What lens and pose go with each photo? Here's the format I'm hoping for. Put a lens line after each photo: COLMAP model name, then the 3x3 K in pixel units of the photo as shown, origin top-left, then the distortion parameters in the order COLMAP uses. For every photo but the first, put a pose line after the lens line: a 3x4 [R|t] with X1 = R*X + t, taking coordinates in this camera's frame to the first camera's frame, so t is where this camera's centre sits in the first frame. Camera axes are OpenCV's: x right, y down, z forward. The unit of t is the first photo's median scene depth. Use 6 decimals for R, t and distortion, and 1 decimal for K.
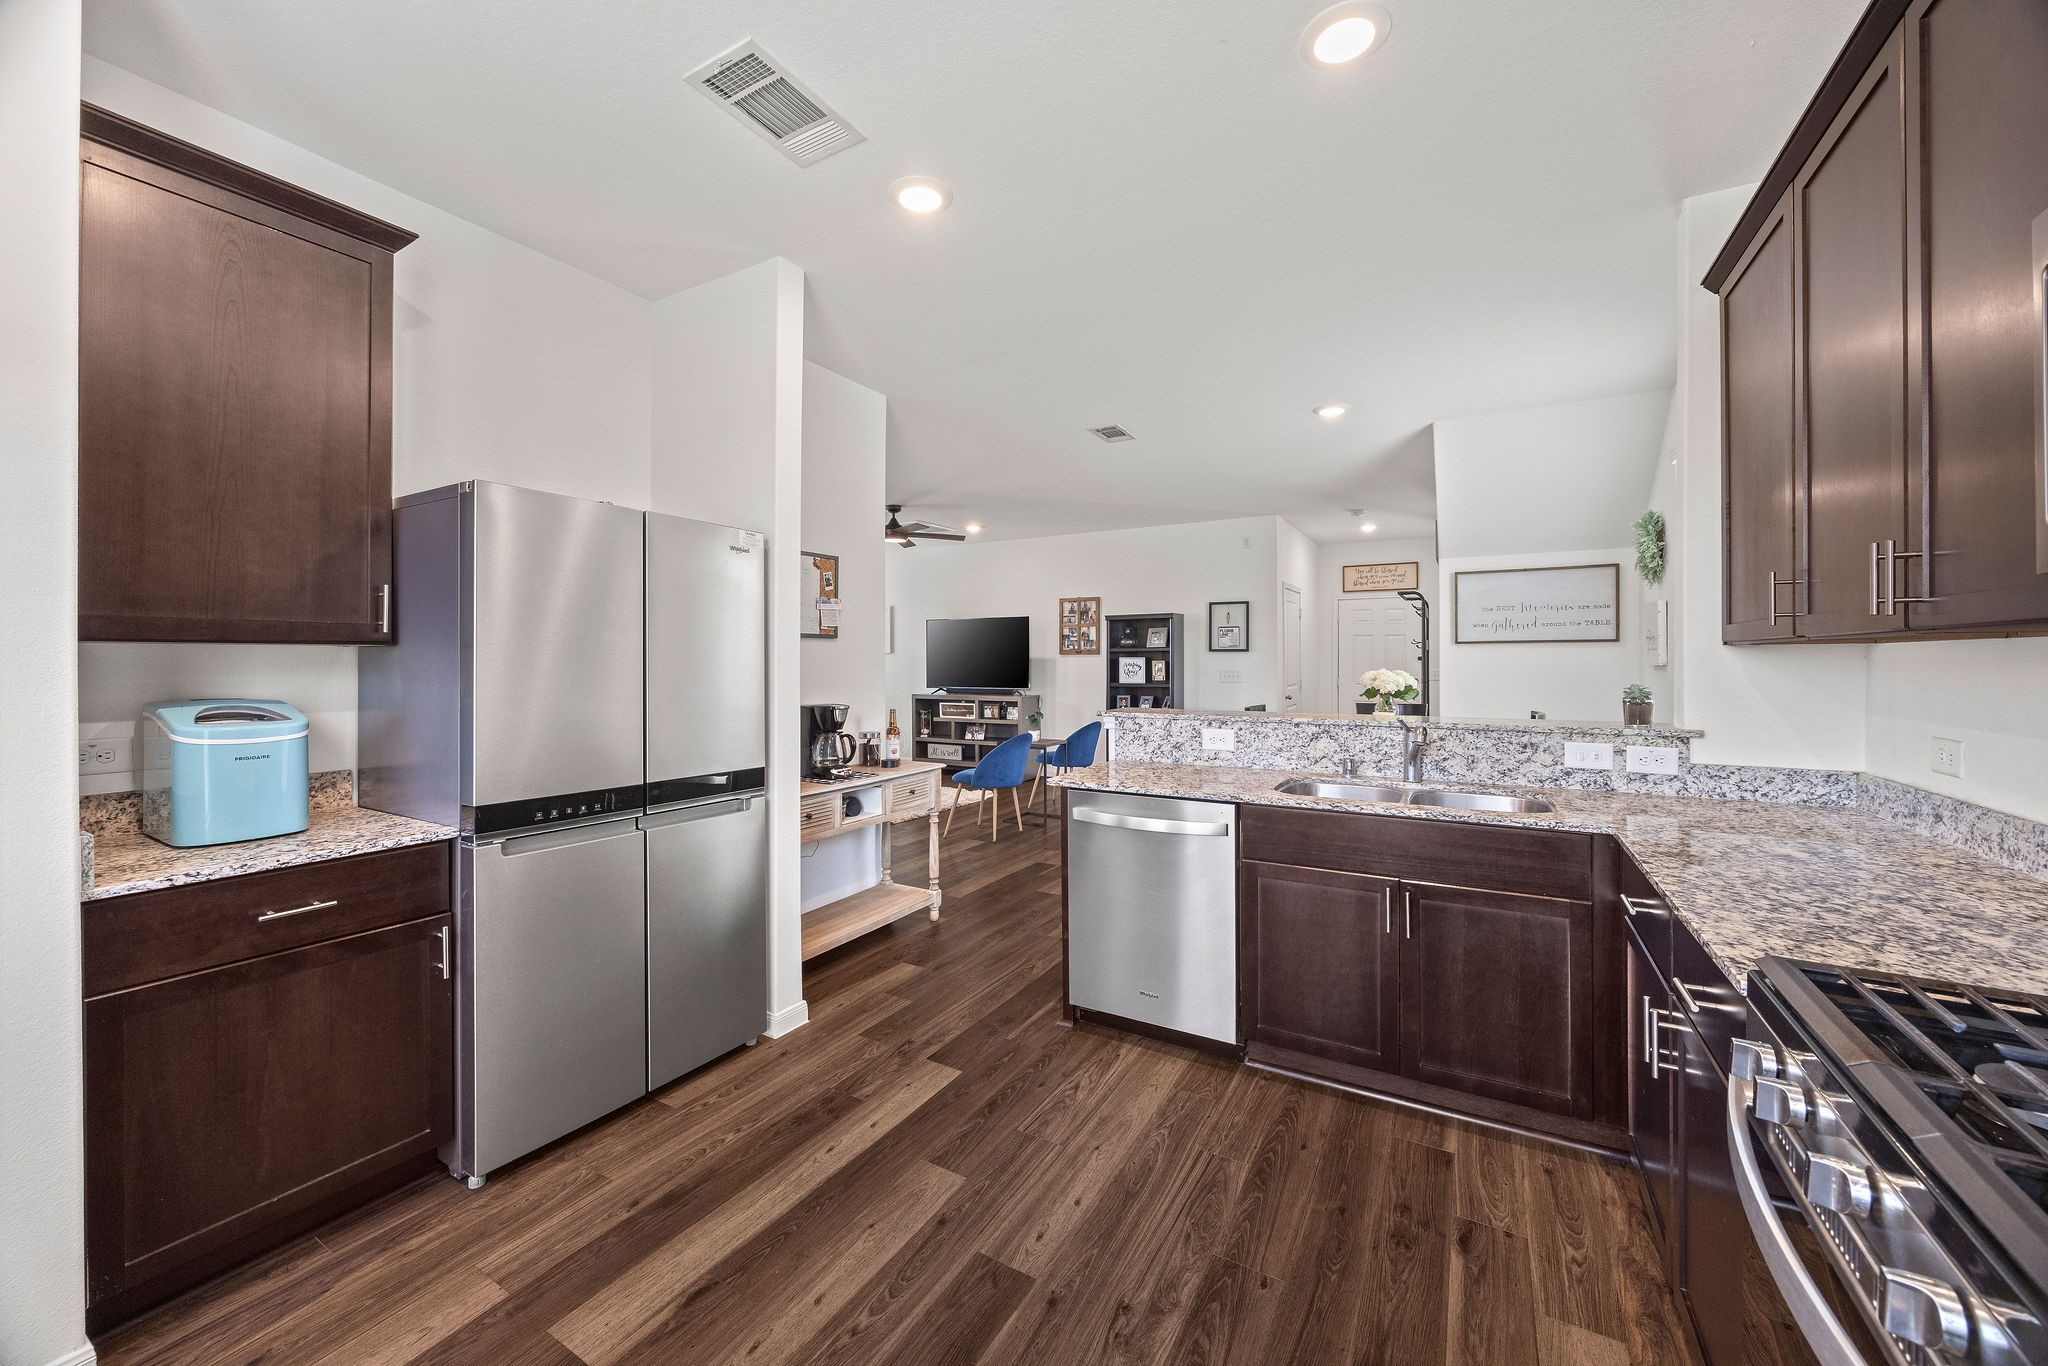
lens RADIAL K [[772.8, 0, 1019.8], [0, 772.8, 665.1], [0, 0, 1]] dist [-0.002016, 0.000035]
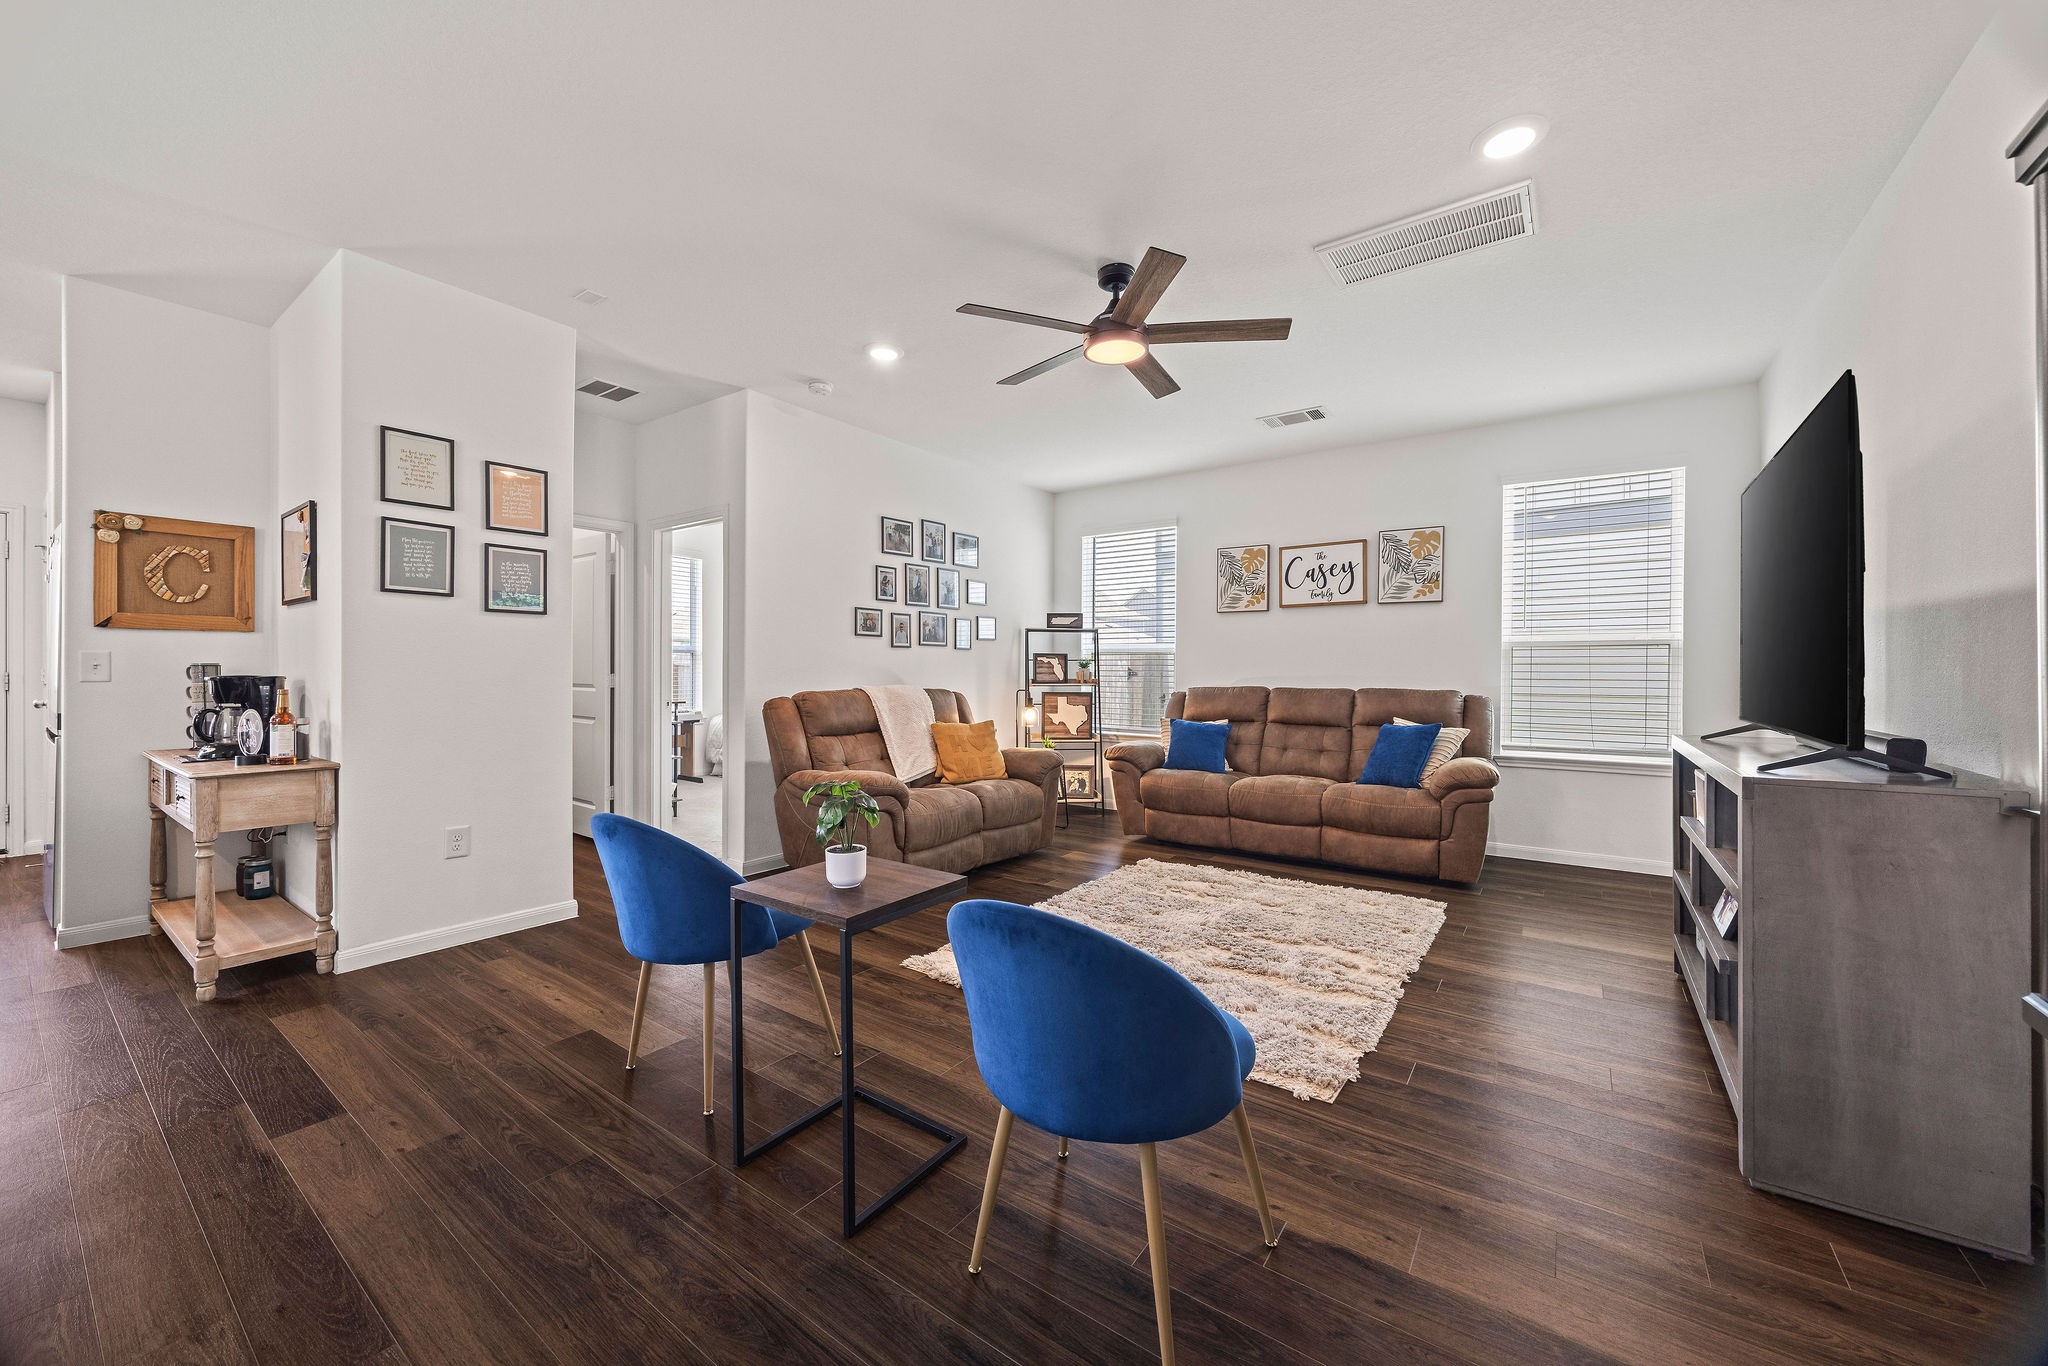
lens RADIAL K [[769.3, 0, 1016.1], [0, 769.3, 675.0], [0, 0, 1]] dist [-0.004197, 0.000208]
pose [[-0.098274, 0.005796, -0.995143, 0.754873], [-0.010924, 0.999917, 0.006903, 0.047783], [0.995099, 0.011549, -0.098202, 2.744291]]
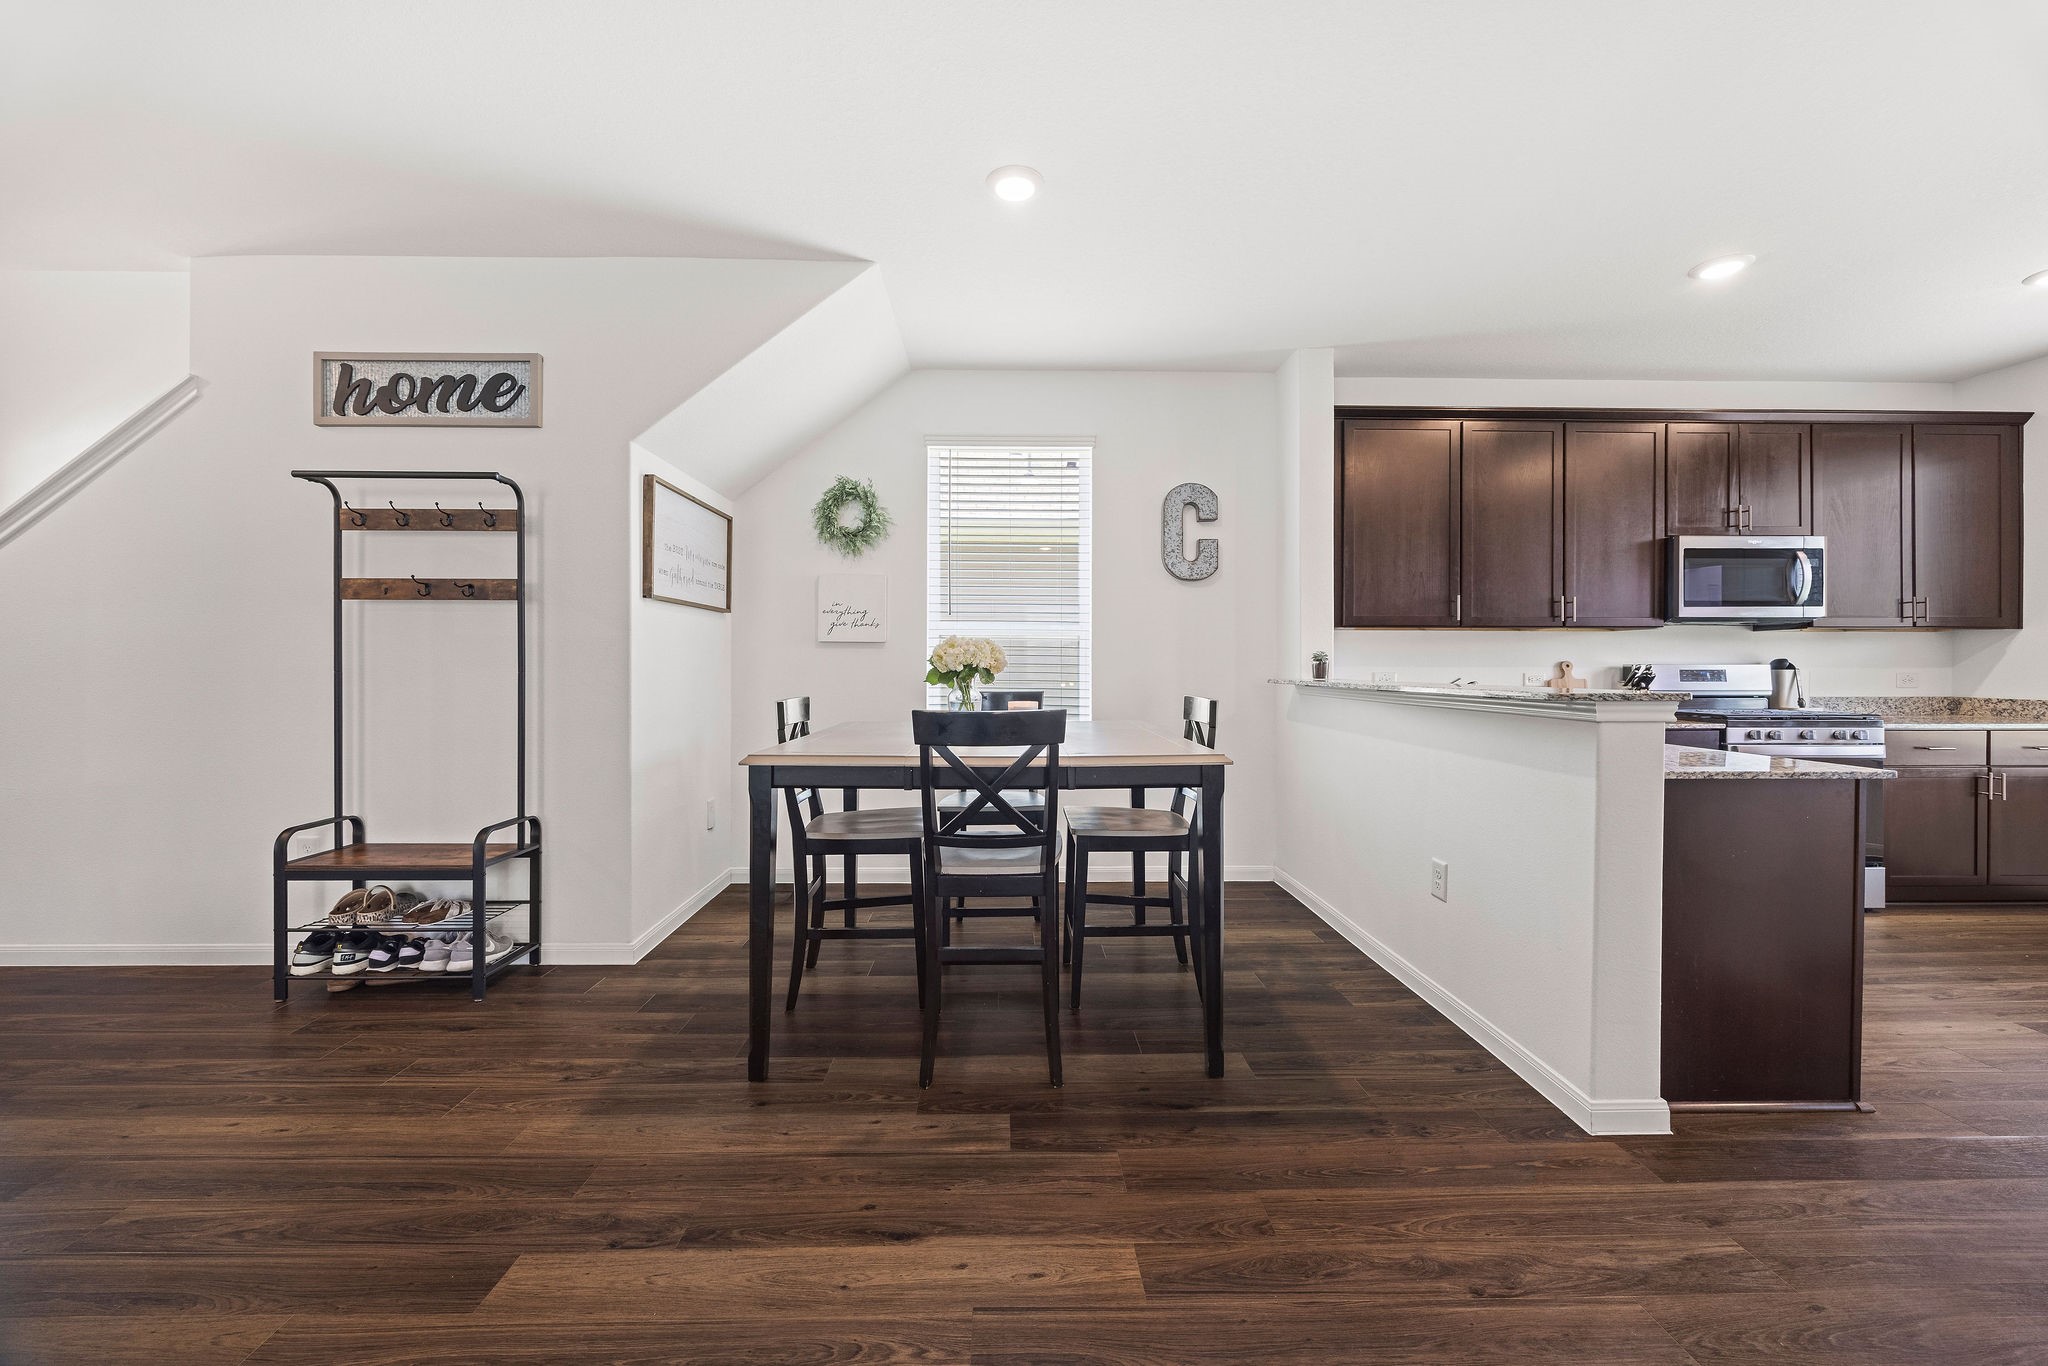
lens RADIAL K [[777.9, 0, 1019.2], [0, 777.9, 669.8], [0, 0, 1]] dist [-0.004258, 0.000185]
pose [[-0.522207, -0.003543, 0.852811, -0.165504], [0.002844, 0.999979, 0.005896, 0.050076], [-0.852814, 0.005505, -0.522186, 2.251023]]
